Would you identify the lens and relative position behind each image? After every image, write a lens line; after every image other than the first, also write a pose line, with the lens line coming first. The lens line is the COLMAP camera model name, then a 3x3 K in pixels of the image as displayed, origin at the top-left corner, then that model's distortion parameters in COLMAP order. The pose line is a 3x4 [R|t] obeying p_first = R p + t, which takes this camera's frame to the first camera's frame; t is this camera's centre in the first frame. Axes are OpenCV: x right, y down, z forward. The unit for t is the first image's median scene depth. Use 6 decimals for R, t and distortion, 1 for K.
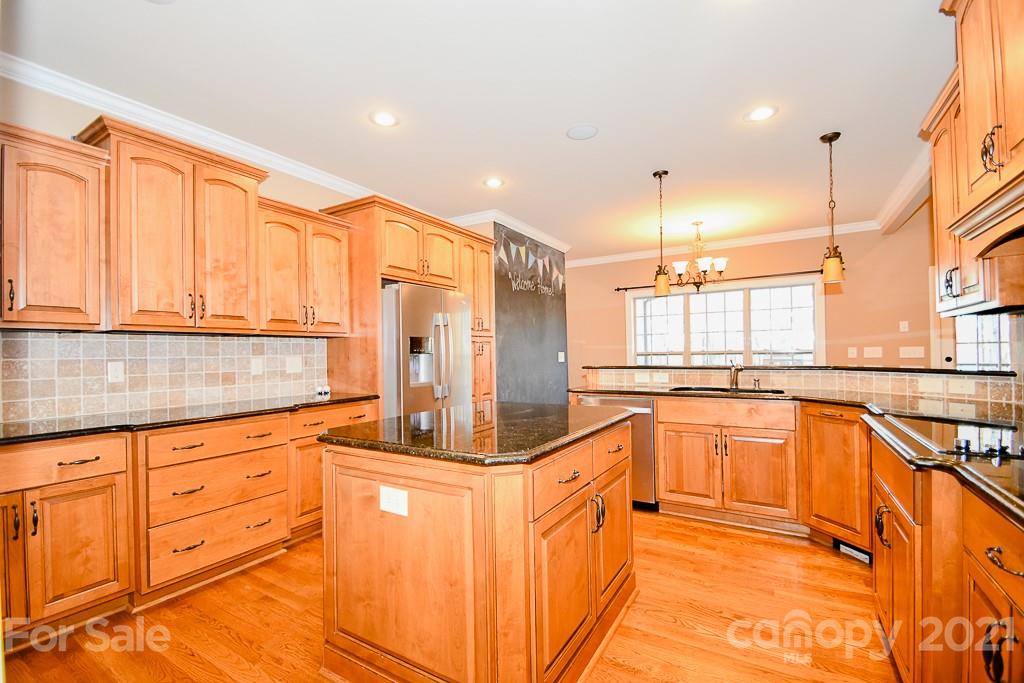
lens RADIAL K [[446.6, 0, 514.1], [0, 446.6, 342.6], [0, 0, 1]] dist [0.006071, -0.008643]
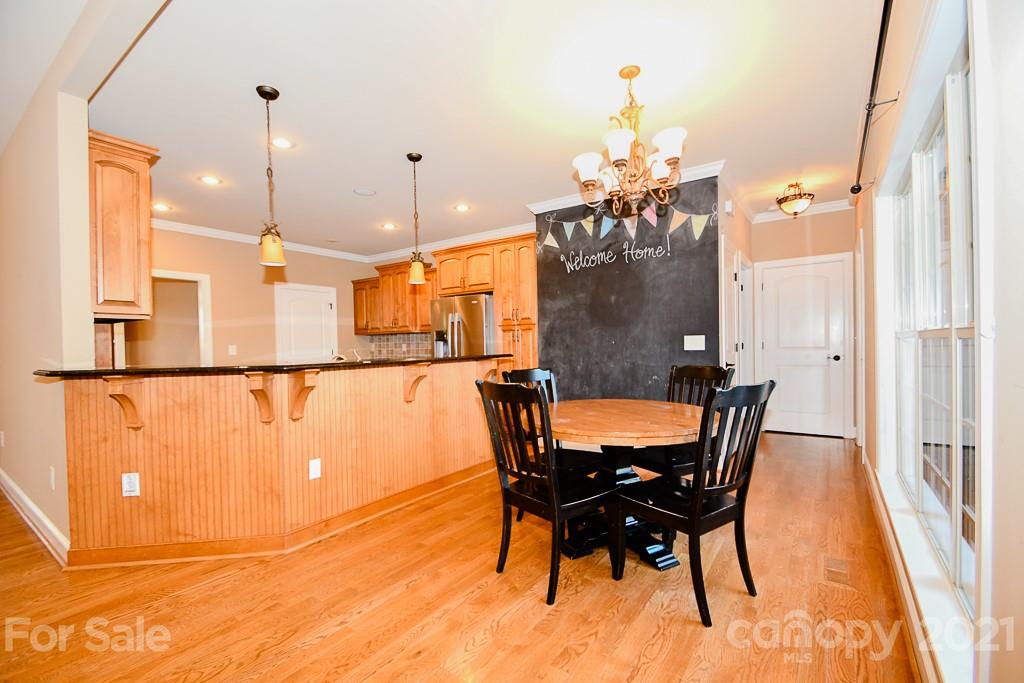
lens RADIAL K [[446.6, 0, 511.5], [0, 446.6, 345.9], [0, 0, 1]] dist [0.006071, -0.008643]
pose [[-0.077750, 0.008550, -0.996936, 0.927573], [0.030841, 0.999505, 0.006167, 0.028939], [0.996496, -0.030267, -0.077975, 0.924704]]
